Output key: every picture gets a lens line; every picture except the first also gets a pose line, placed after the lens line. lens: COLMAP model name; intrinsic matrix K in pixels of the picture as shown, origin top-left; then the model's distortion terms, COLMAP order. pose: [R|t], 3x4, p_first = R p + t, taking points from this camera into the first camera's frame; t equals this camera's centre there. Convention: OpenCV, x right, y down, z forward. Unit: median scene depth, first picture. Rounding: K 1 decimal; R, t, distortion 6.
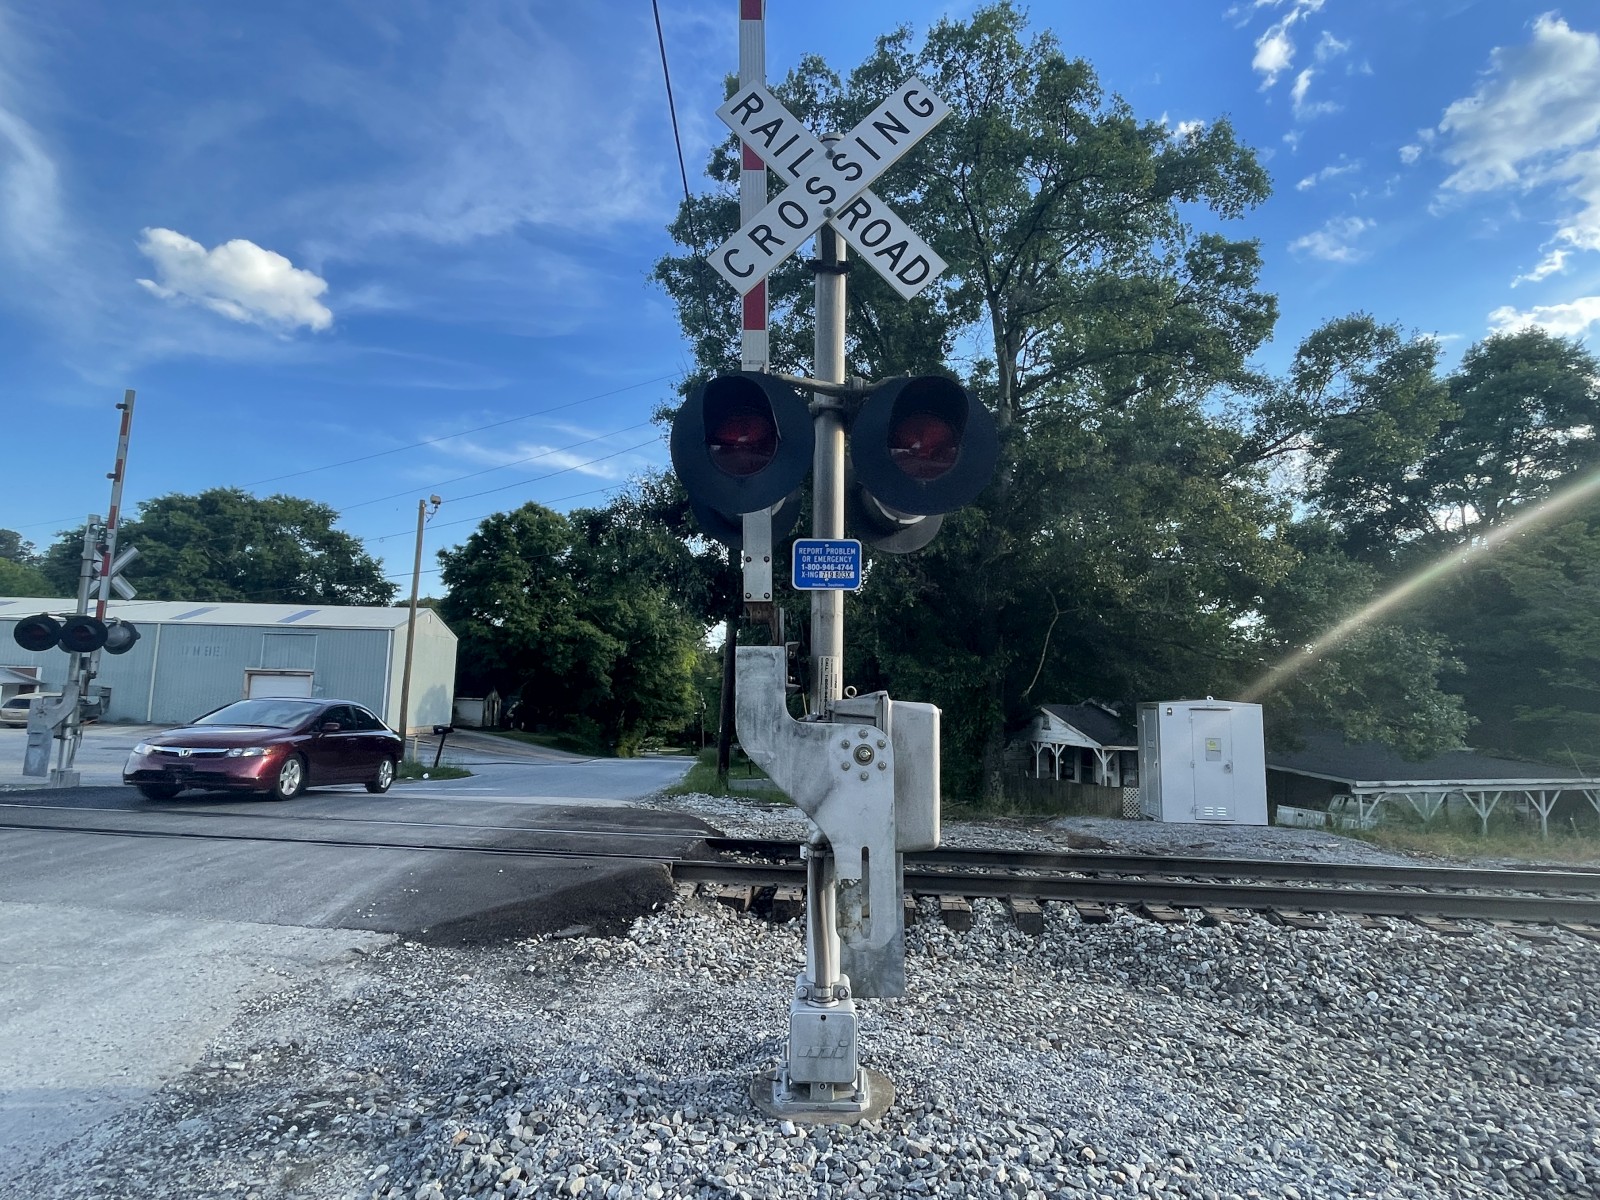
lens RADIAL K [[817.4, 0, 801.2], [0, 817.4, 600.6], [0, 0, 1]] dist [0.003299, -0.001769]
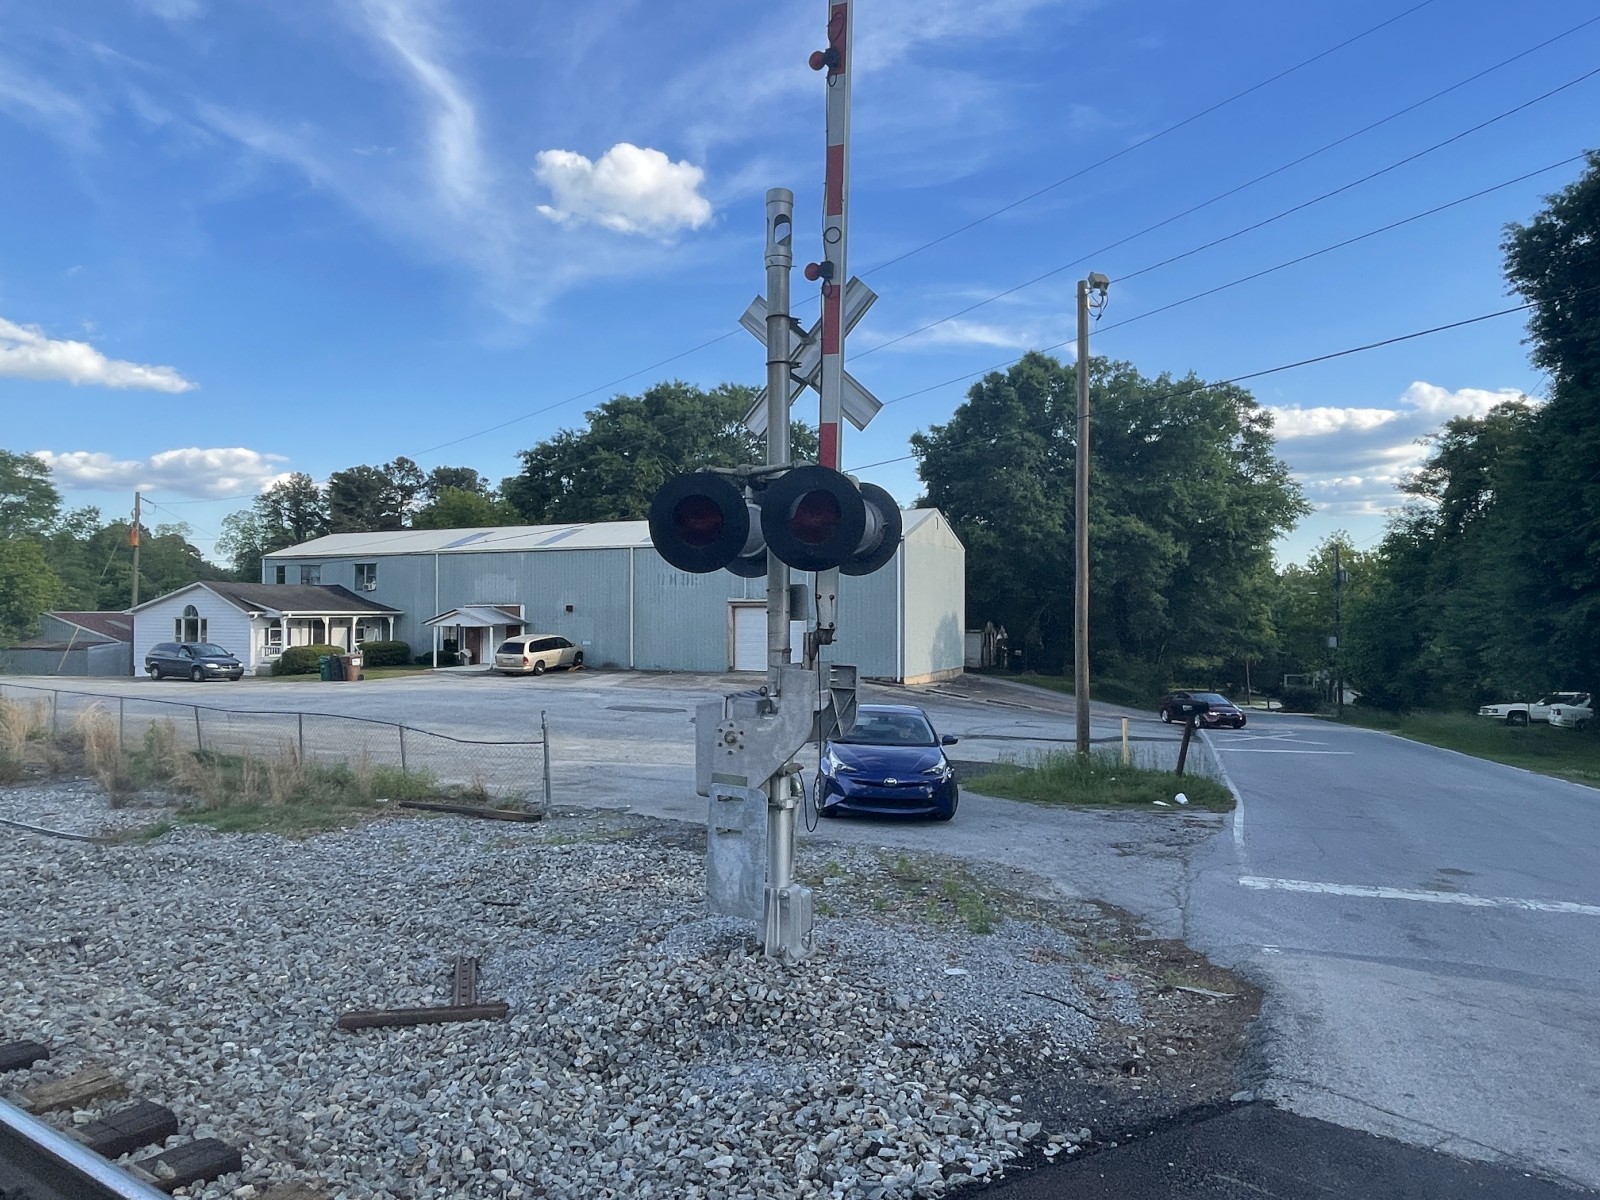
lens RADIAL K [[1036.5, 0, 828.1], [0, 1036.5, 554.2], [0, 0, 1]] dist [-0.002088, -0.003737]
pose [[0.904352, -0.048837, -0.423984, -0.579998], [0.071234, 0.996768, 0.037129, 0.034965], [0.420801, -0.063780, 0.904908, 0.510657]]
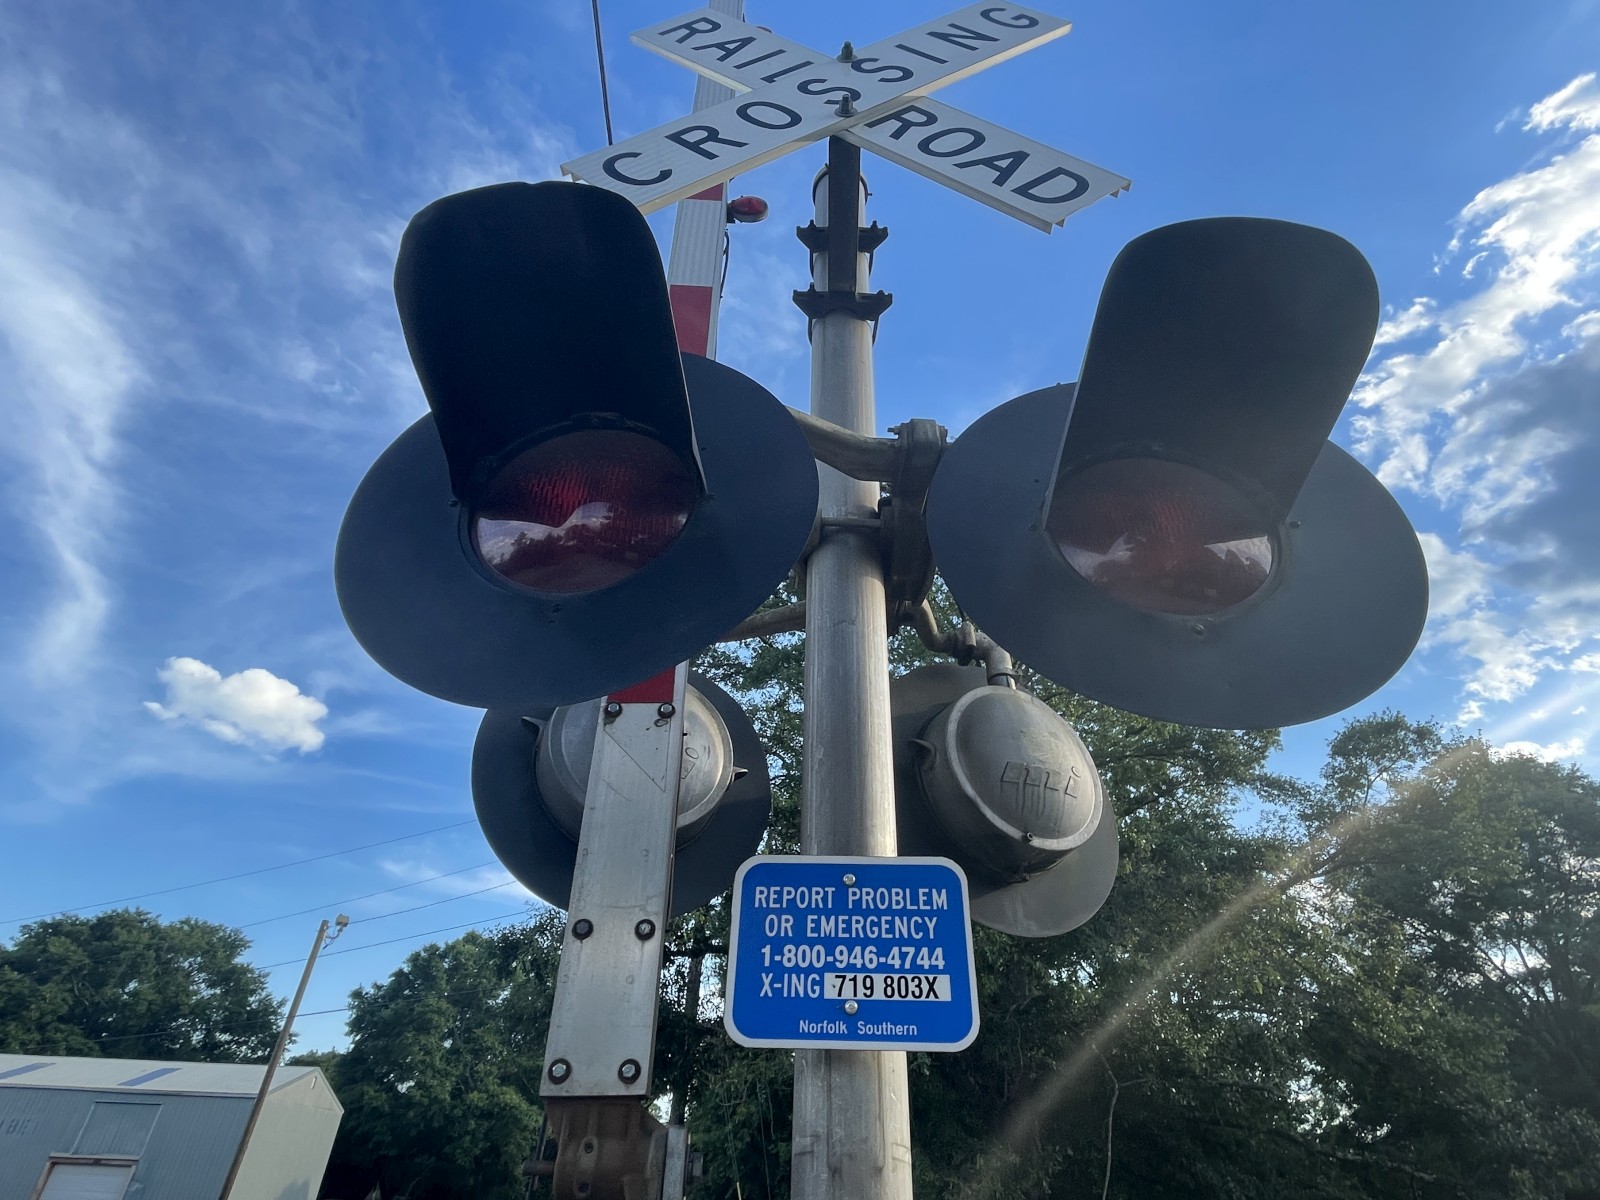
lens RADIAL K [[817.4, 0, 807.1], [0, 817.4, 605.3], [0, 0, 1]] dist [0.003299, -0.001769]
pose [[0.999273, 0.025123, 0.028682, 0.001093], [-0.008029, 0.874013, -0.485837, -0.002085], [-0.037274, 0.485253, 0.873579, 0.150233]]
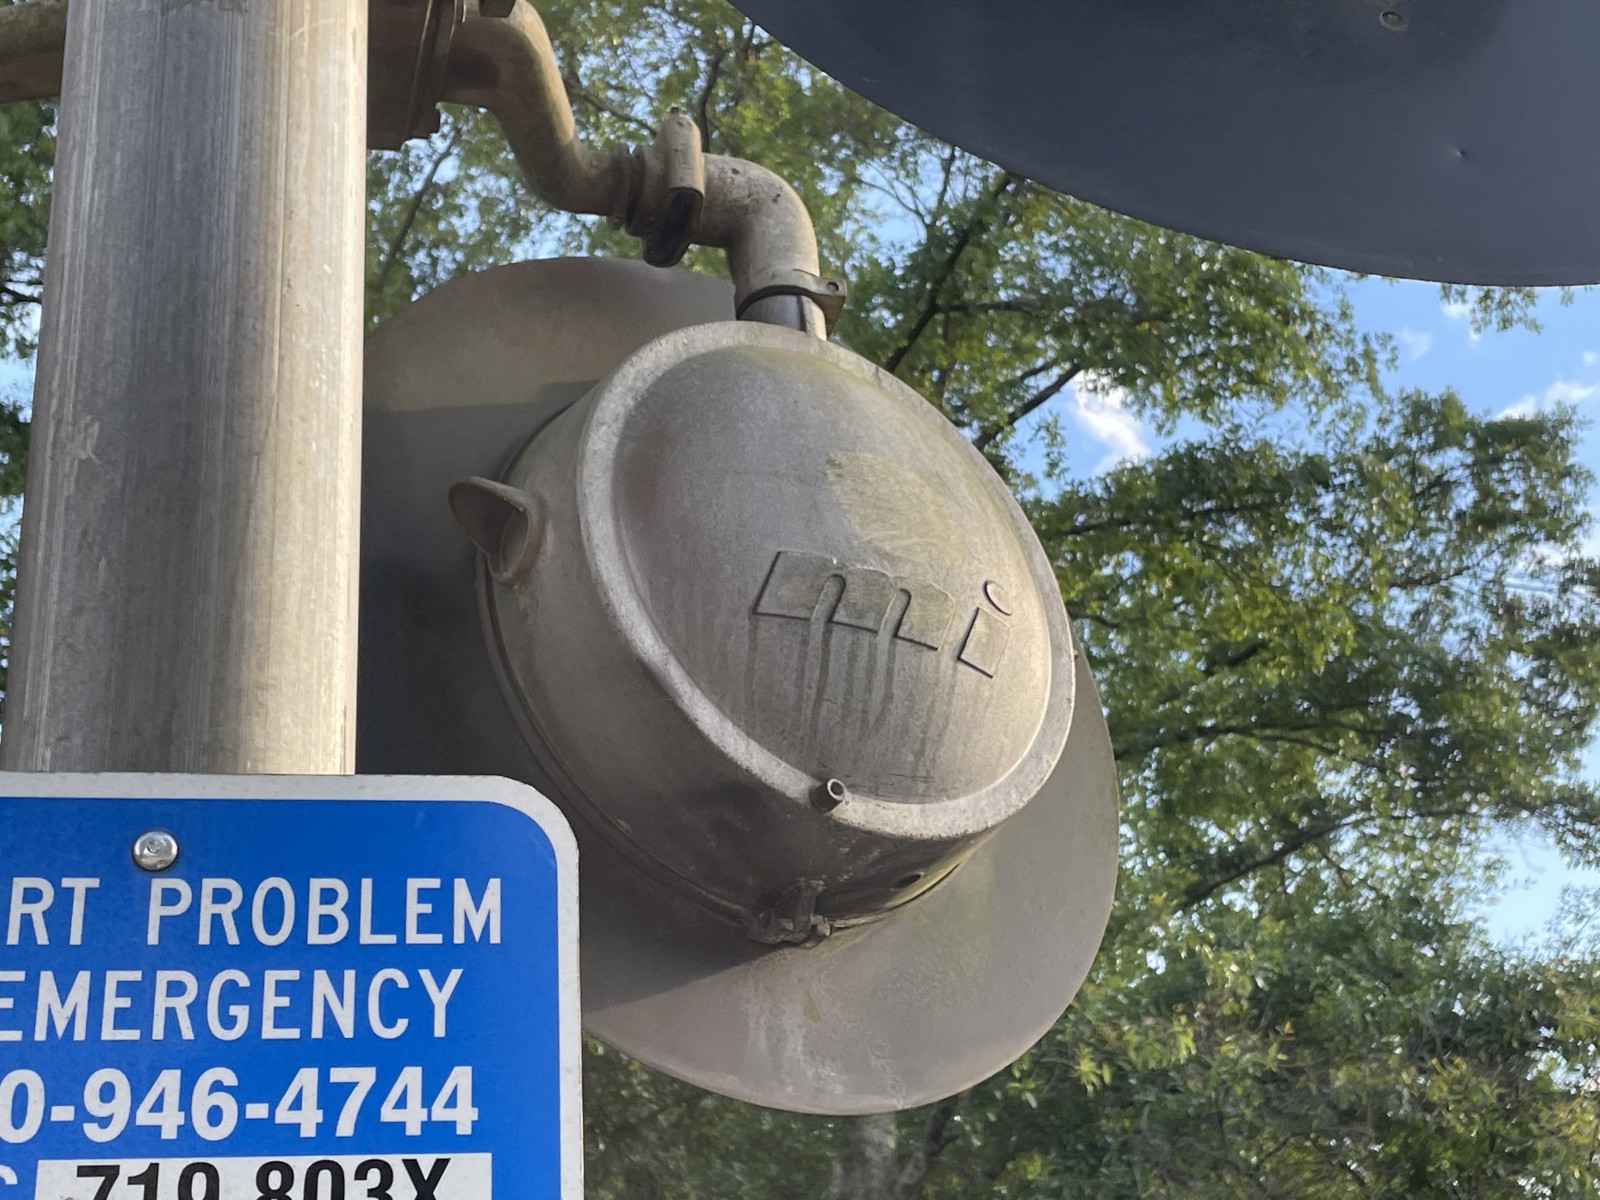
lens RADIAL K [[2586.1, 0, 800.1], [0, 2586.1, 584.4], [0, 0, 1]] dist [0.102077, 0.000000]
pose [[0.970102, 0.041788, 0.239075, 0.006598], [0.051793, 0.926728, -0.372146, 0.002094], [-0.237109, 0.373402, 0.896856, 0.159983]]
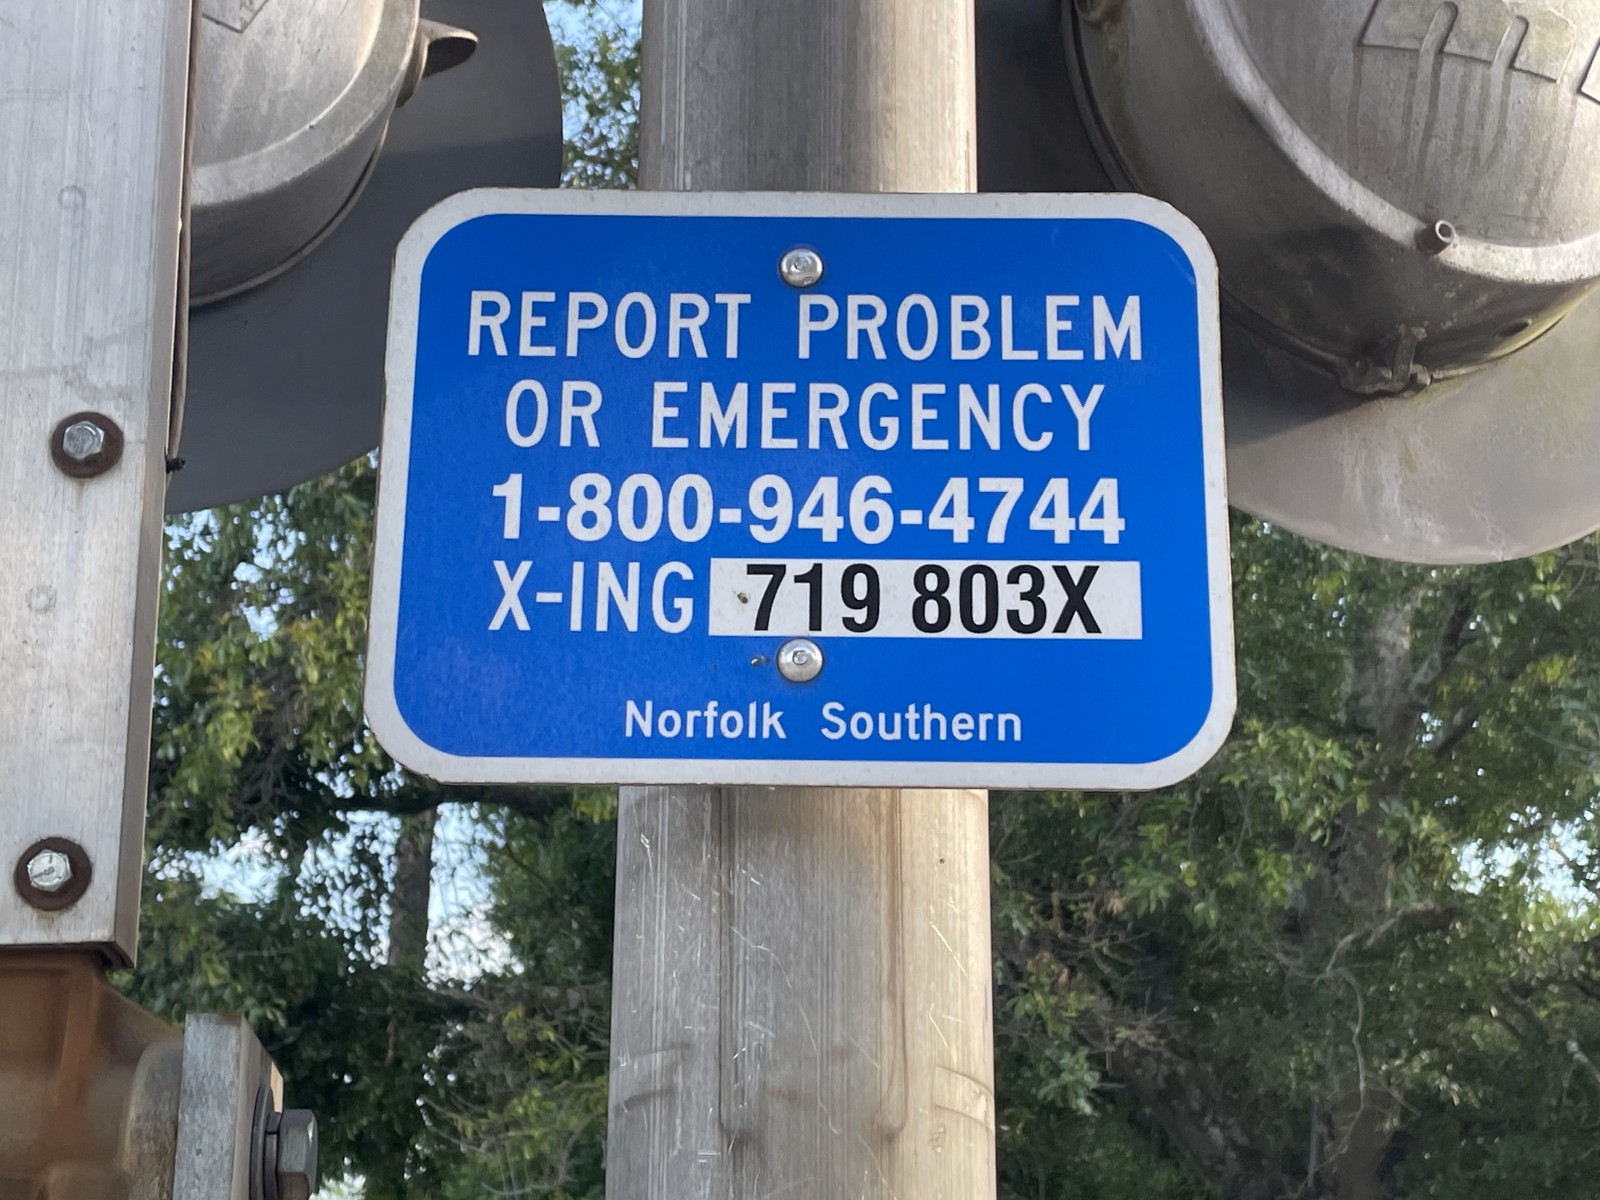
lens RADIAL K [[2586.1, 0, 816.4], [0, 2586.1, 575.1], [0, 0, 1]] dist [0.102077, 0.000000]
pose [[0.998152, 0.008430, 0.060185, 0.003712], [0.003807, 0.979715, -0.200360, 0.003752], [-0.060653, 0.200219, 0.977872, 0.161768]]
